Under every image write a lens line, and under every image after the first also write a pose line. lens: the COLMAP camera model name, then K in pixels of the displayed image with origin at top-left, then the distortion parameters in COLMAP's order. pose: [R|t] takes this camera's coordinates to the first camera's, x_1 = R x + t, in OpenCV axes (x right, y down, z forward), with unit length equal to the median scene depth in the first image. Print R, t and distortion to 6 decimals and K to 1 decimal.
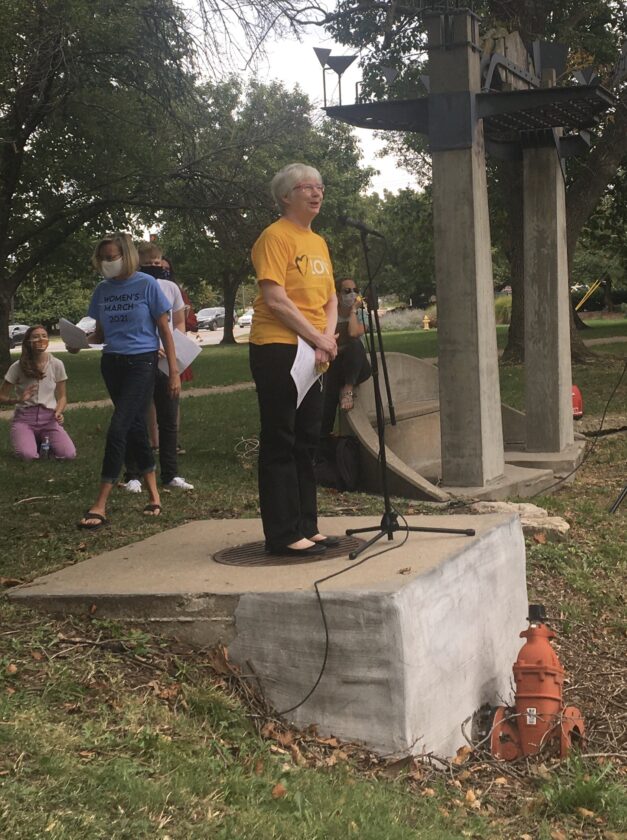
lens RADIAL K [[695.5, 0, 317.9], [0, 695.5, 412.6], [0, 0, 1]] dist [0.049352, -0.006146]
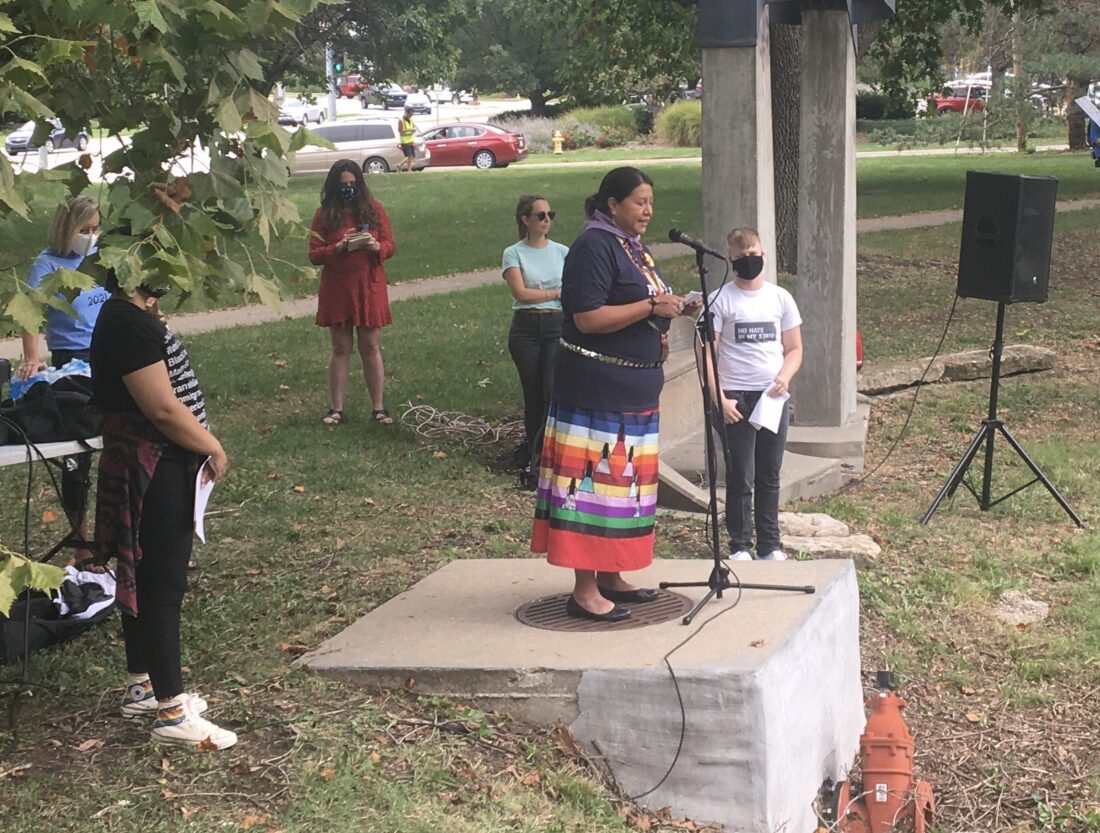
lens RADIAL K [[952.8, 0, 544.0], [0, 952.8, 426.4], [0, 0, 1]] dist [0.071155, -0.012747]
pose [[0.999156, 0.001028, 0.041054, -0.191317], [-0.003762, 0.997774, 0.066580, -0.130676], [-0.040894, -0.066679, 0.996936, -0.216216]]
